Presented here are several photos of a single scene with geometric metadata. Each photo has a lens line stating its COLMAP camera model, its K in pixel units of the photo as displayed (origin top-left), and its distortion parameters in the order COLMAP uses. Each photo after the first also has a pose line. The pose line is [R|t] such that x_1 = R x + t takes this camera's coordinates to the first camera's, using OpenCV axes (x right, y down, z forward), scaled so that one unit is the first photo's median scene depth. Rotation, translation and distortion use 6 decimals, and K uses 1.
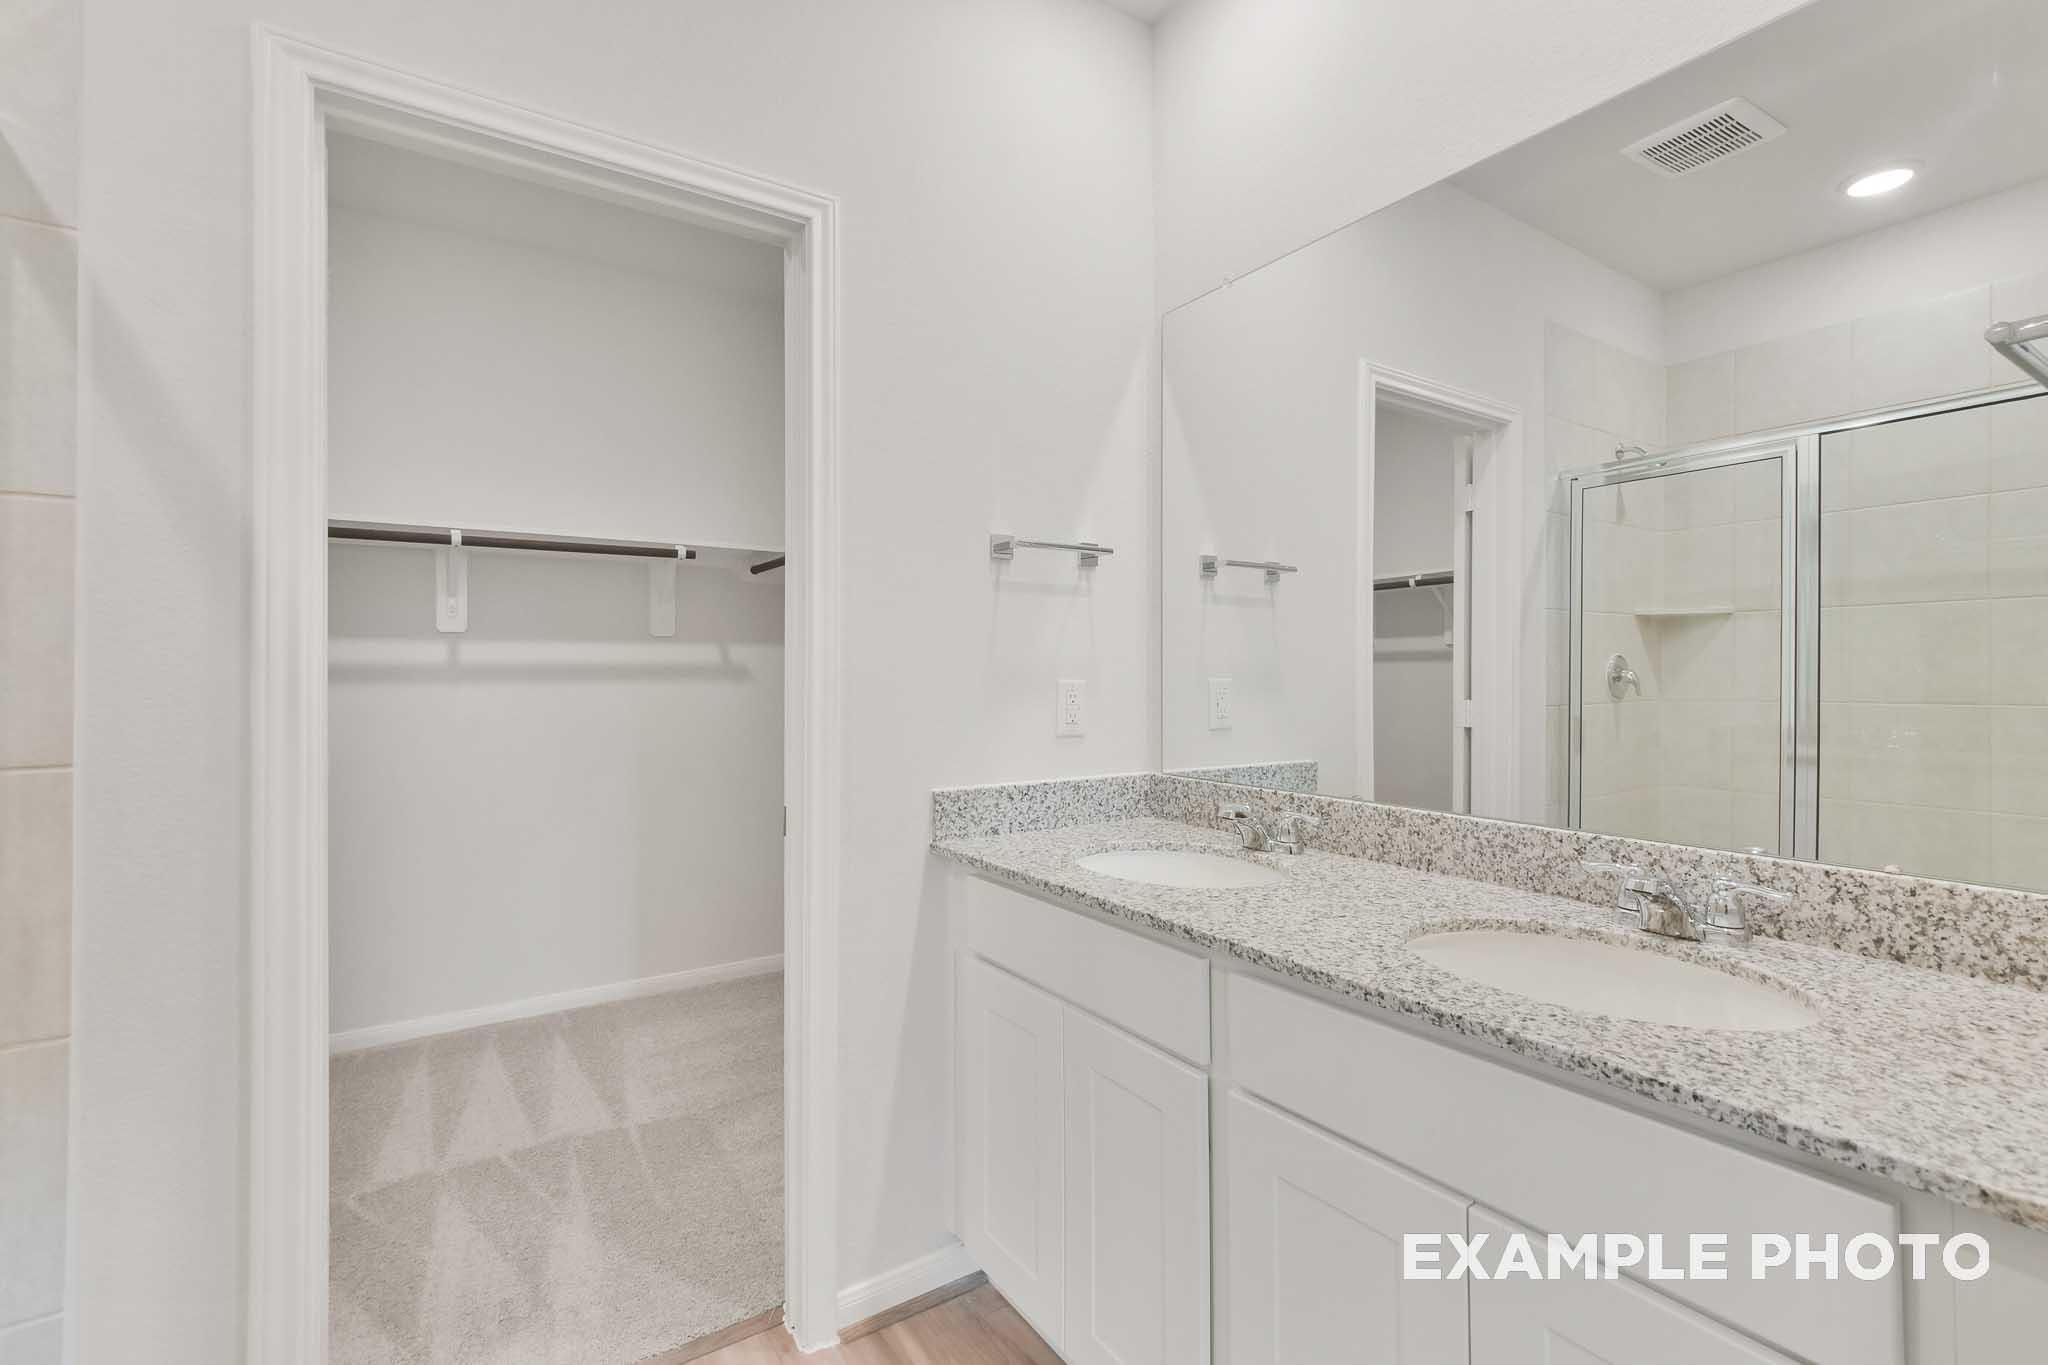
lens RADIAL K [[924.8, 0, 1022.8], [0, 924.8, 656.4], [0, 0, 1]] dist [0.016650, -0.005130]
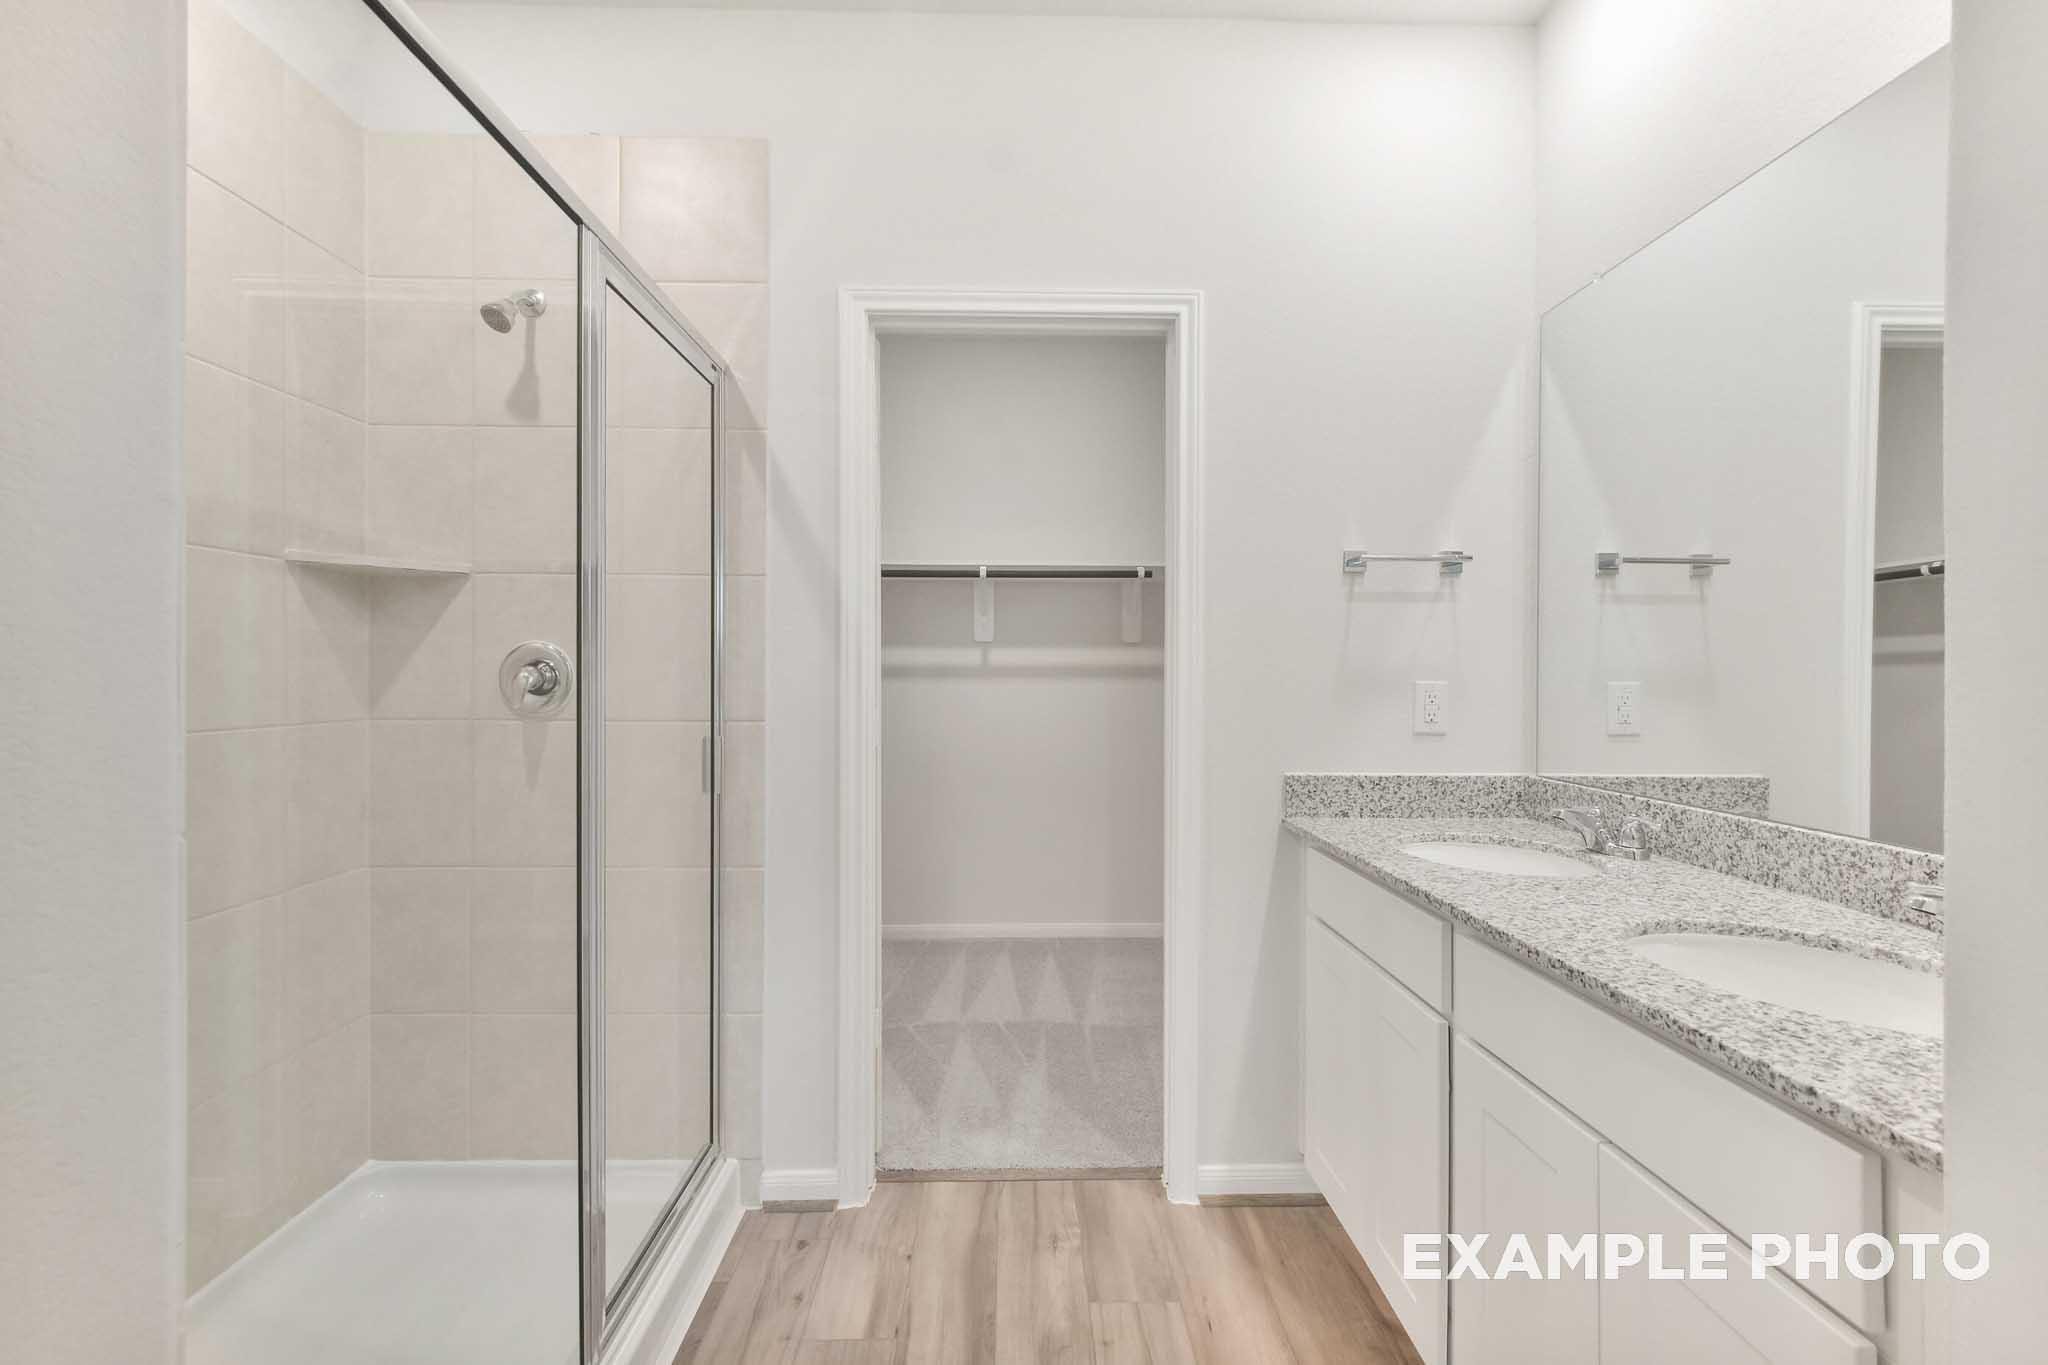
lens RADIAL K [[924.8, 0, 1022.8], [0, 924.8, 656.4], [0, 0, 1]] dist [0.016650, -0.005130]
pose [[0.846359, -0.003936, -0.532598, 0.267739], [0.003024, 0.999992, -0.002584, -0.002397], [0.532604, 0.000576, 0.846365, -0.186908]]
